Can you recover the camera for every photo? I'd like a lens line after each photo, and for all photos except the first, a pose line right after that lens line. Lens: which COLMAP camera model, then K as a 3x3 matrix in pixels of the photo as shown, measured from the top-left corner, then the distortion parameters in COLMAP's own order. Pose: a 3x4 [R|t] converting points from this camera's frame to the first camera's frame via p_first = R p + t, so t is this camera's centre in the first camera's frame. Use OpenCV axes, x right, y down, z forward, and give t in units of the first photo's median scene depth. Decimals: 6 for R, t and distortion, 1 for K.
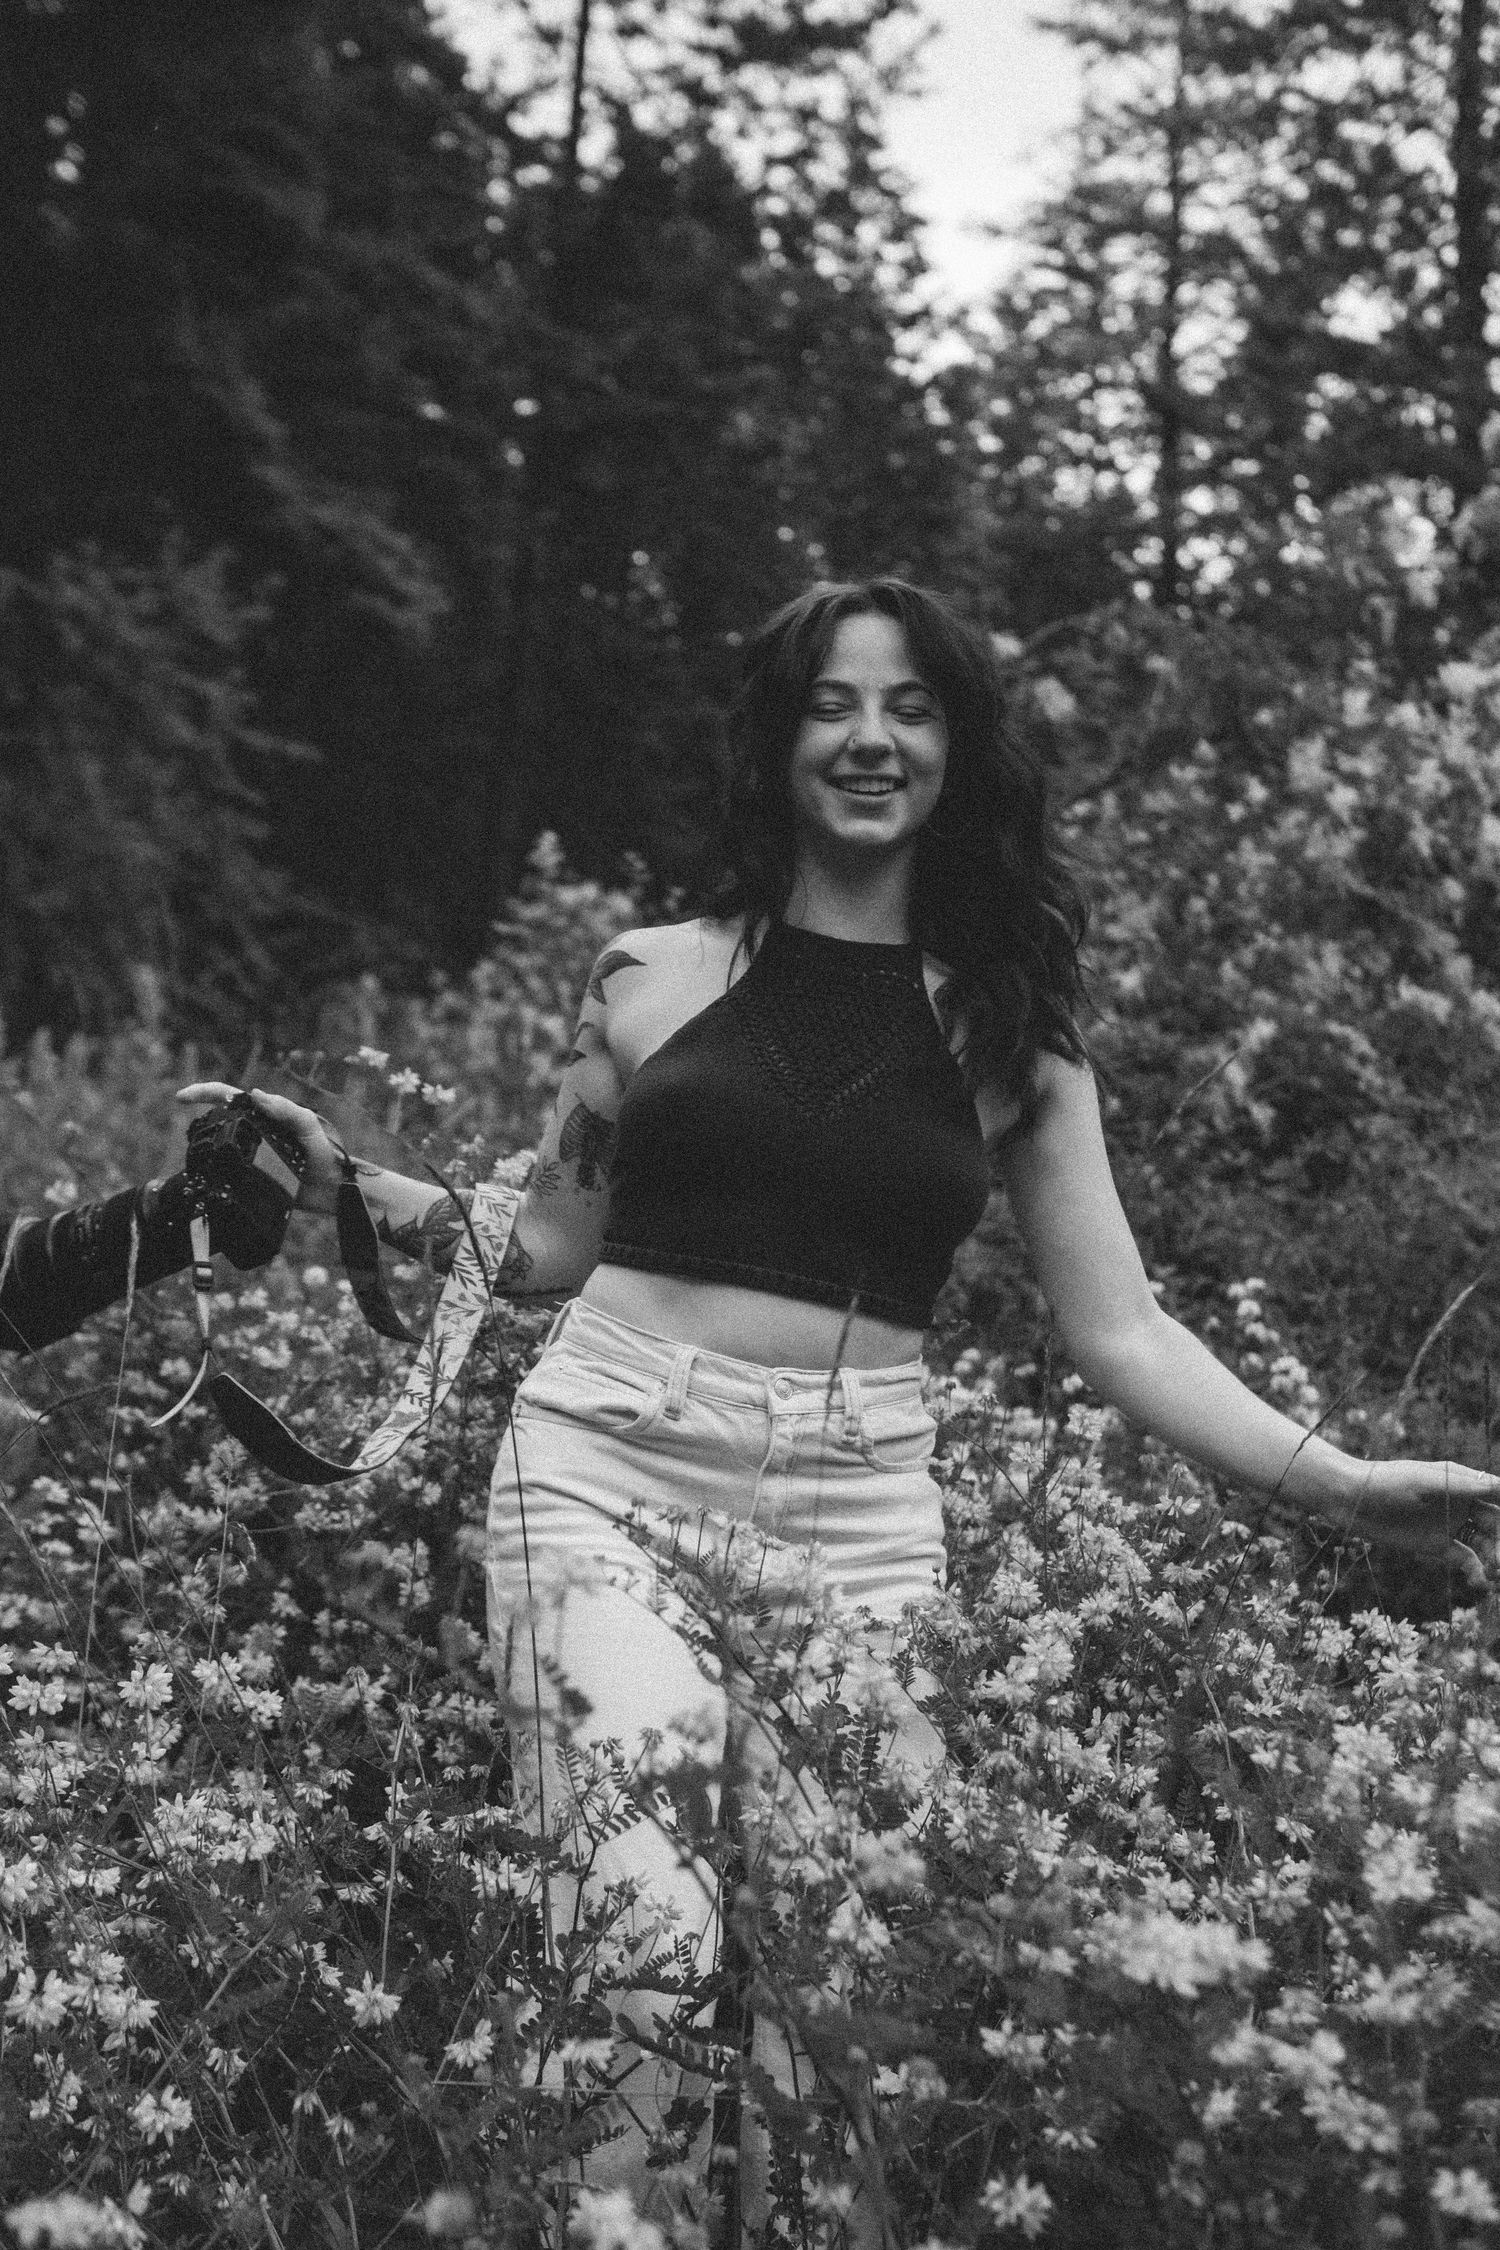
lens RADIAL K [[3175.0, 0, 750.0], [0, 3175.0, 1125.0], [0, 0, 1]] dist [-0.007997, 1.225195]
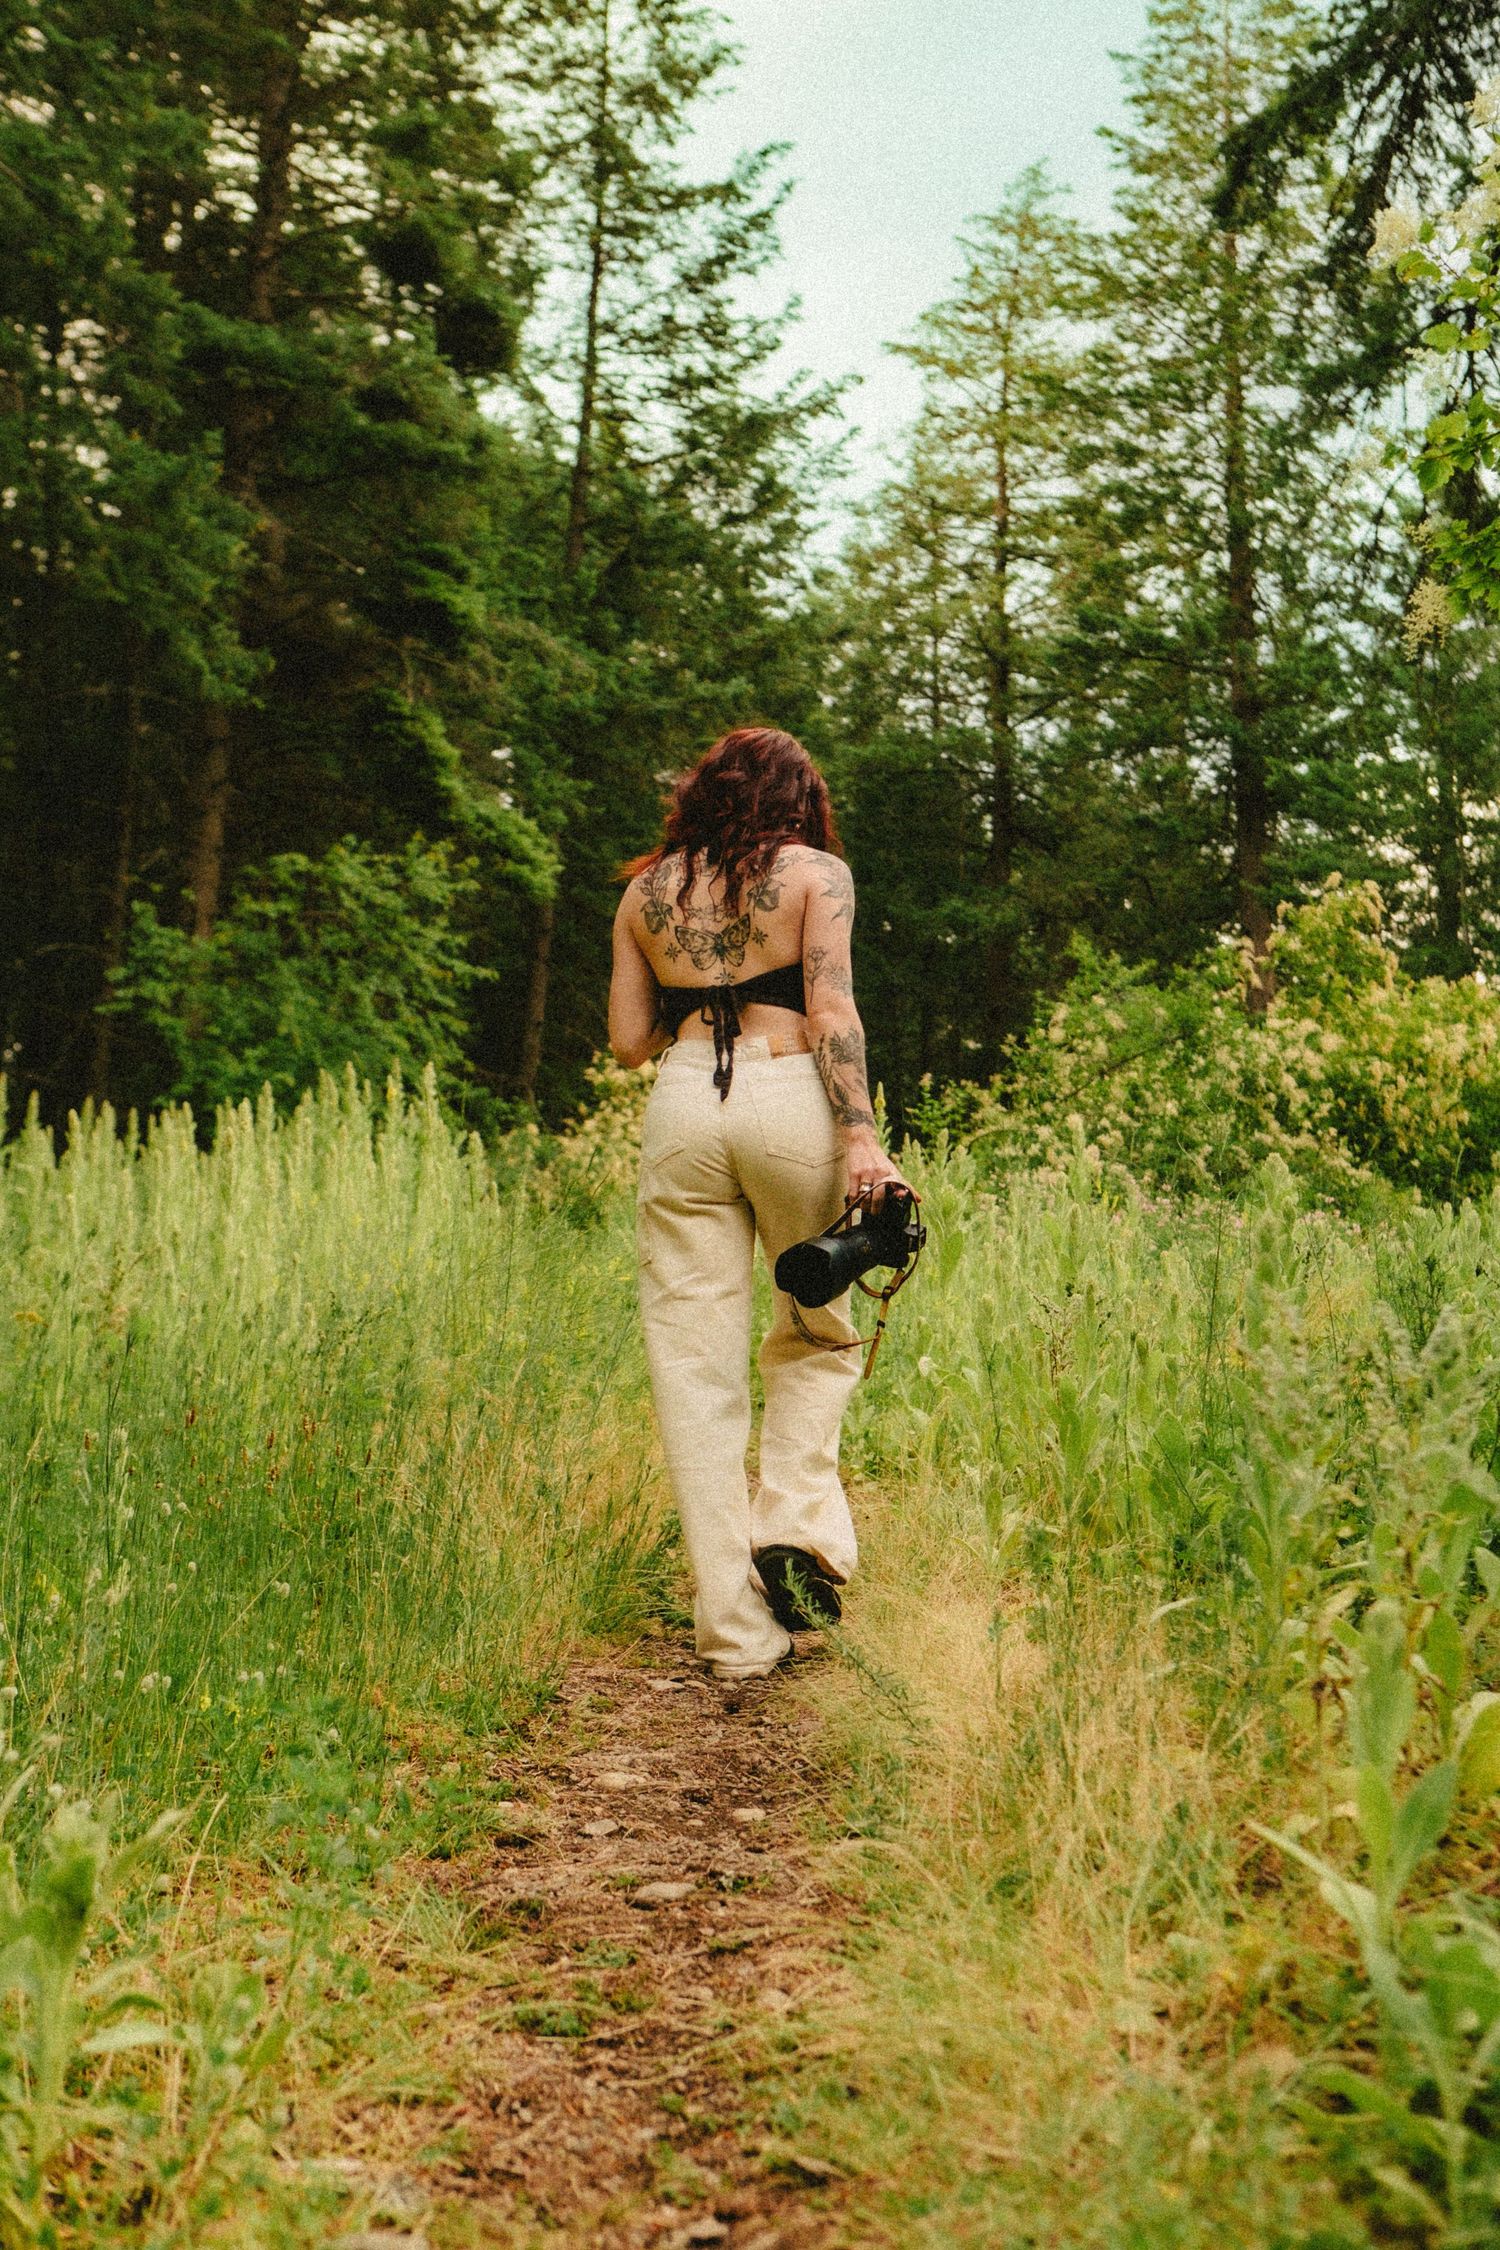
lens RADIAL K [[3175.0, 0, 750.0], [0, 3175.0, 1125.0], [0, 0, 1]] dist [-0.007997, 1.225195]
pose [[0.997632, 0.001645, 0.068752, -0.112416], [0.001455, 0.998985, -0.045024, 0.019495], [-0.068757, 0.045017, 0.996617, -0.458219]]
